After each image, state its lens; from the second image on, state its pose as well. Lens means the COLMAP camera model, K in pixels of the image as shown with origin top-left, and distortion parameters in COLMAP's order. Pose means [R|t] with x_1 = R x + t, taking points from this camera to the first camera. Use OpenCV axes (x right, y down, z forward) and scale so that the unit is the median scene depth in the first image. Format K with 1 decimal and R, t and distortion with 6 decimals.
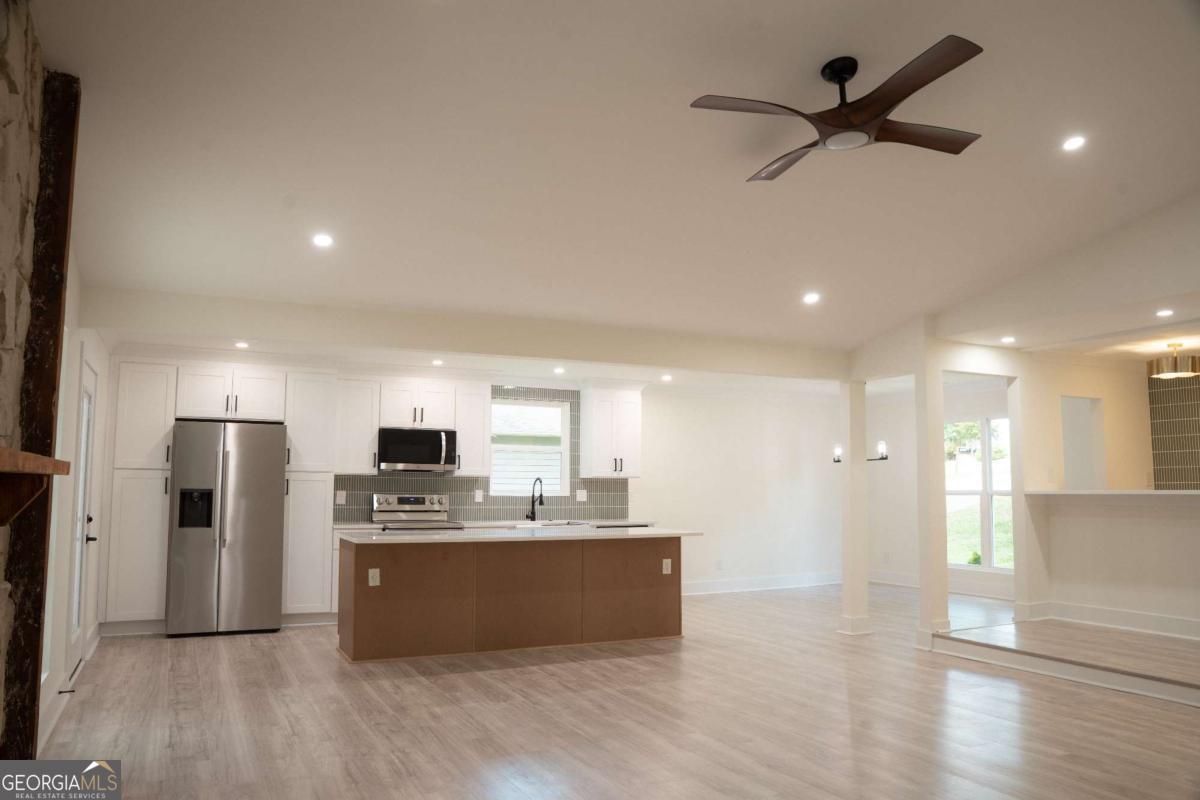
lens RADIAL K [[875.7, 0, 604.8], [0, 875.7, 406.5], [0, 0, 1]] dist [-0.121619, 0.089512]
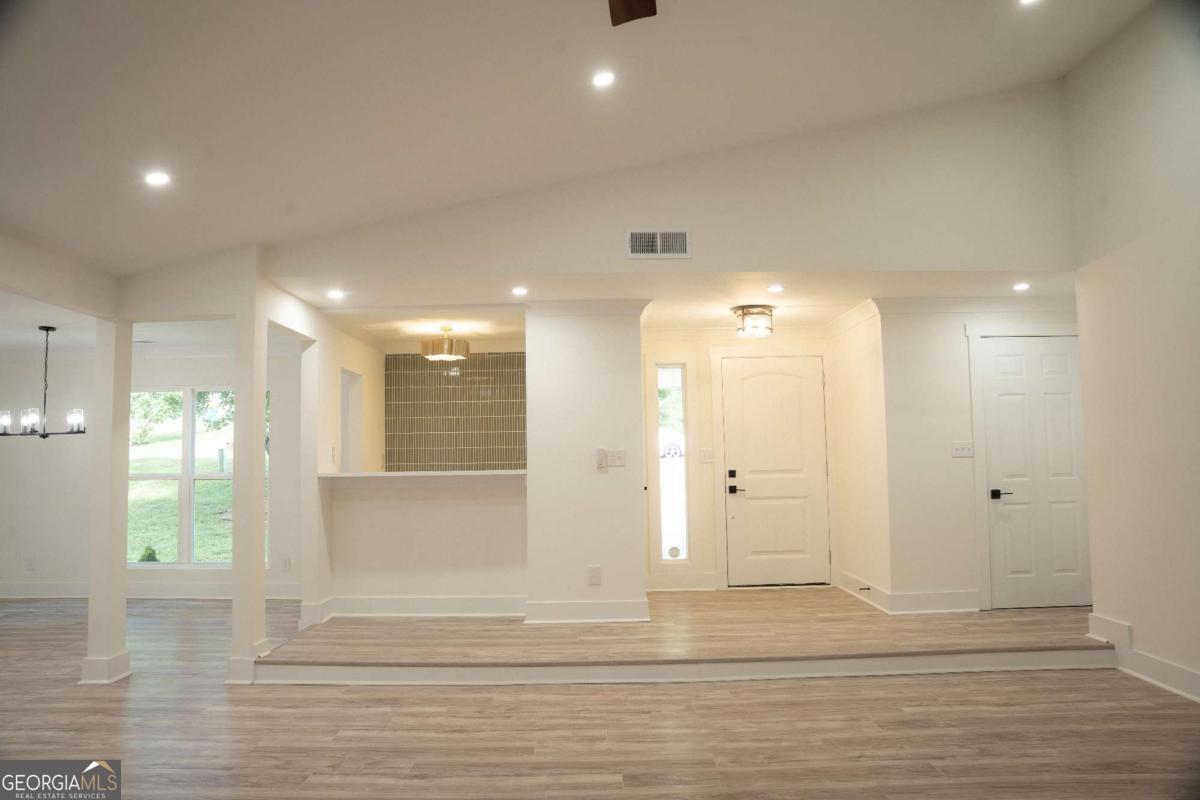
lens RADIAL K [[826.9, 0, 589.5], [0, 826.9, 406.0], [0, 0, 1]] dist [-0.130770, 0.096275]
pose [[0.454323, 0.053369, 0.889237, -0.112943], [-0.064911, 0.997534, -0.026704, 0.033053], [-0.888469, -0.045589, 0.456666, 0.359762]]
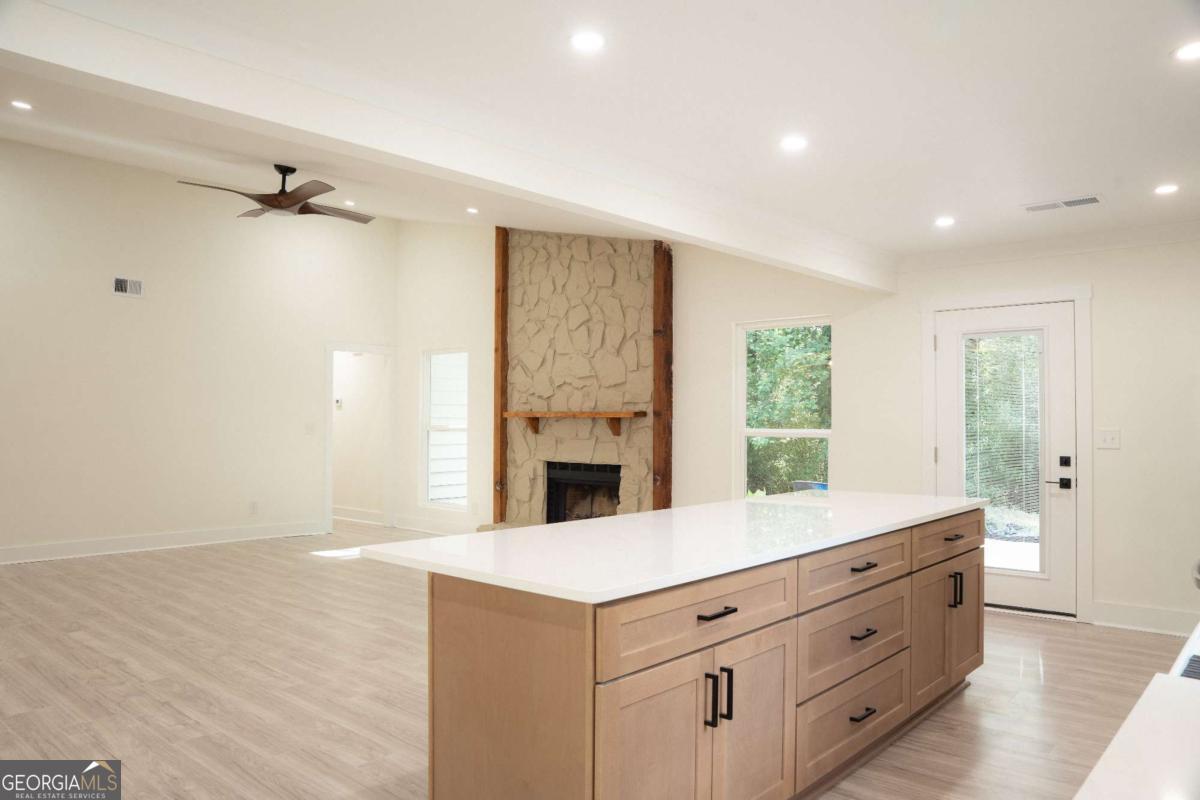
lens RADIAL K [[848.1, 0, 596.1], [0, 848.1, 396.9], [0, 0, 1]] dist [-0.137471, 0.101371]
pose [[-0.933370, -0.016095, -0.358554, 0.136306], [0.025609, 0.993461, -0.111259, 0.116158], [0.358000, -0.113028, -0.926855, 1.276237]]
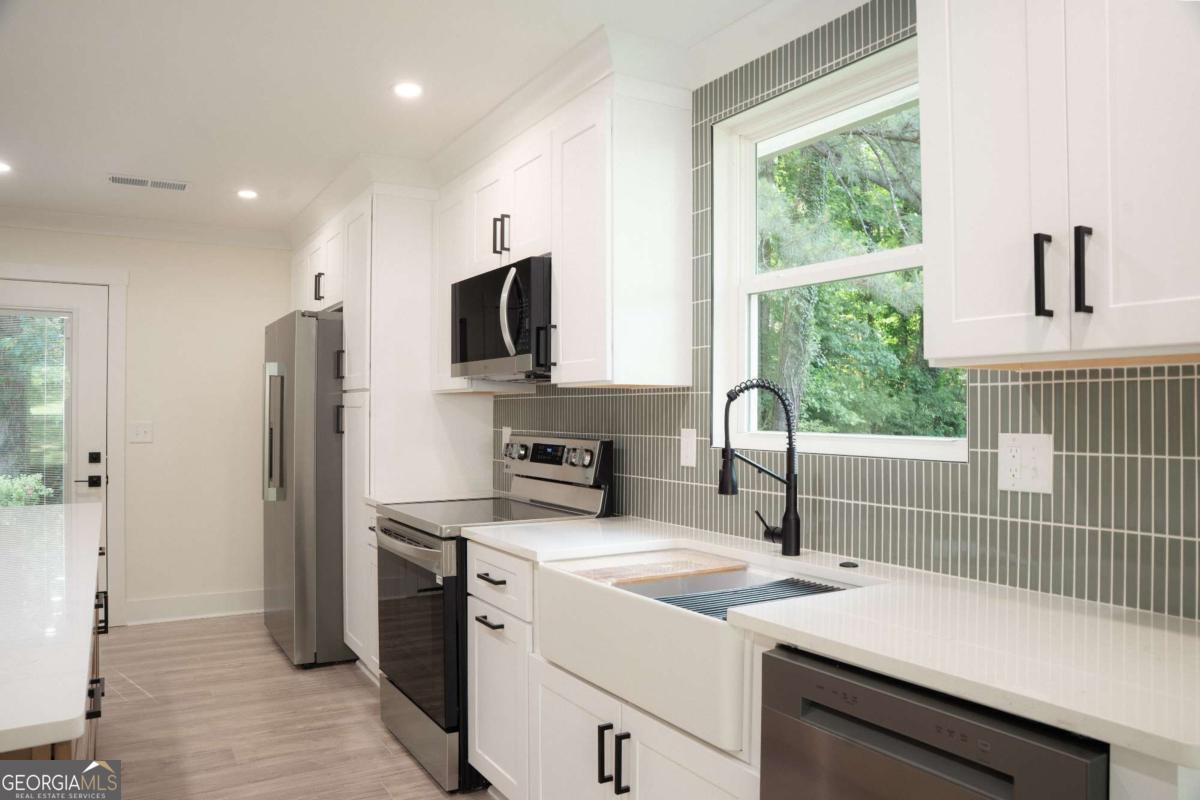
lens RADIAL K [[857.0, 0, 600.0], [0, 857.0, 400.0], [0, 0, 1]] dist [-0.148434, 0.109988]
pose [[0.070816, -0.021245, -0.997263, 0.187385], [0.089150, 0.995907, -0.014886, 0.103607], [0.993498, -0.087852, 0.072420, 1.123386]]
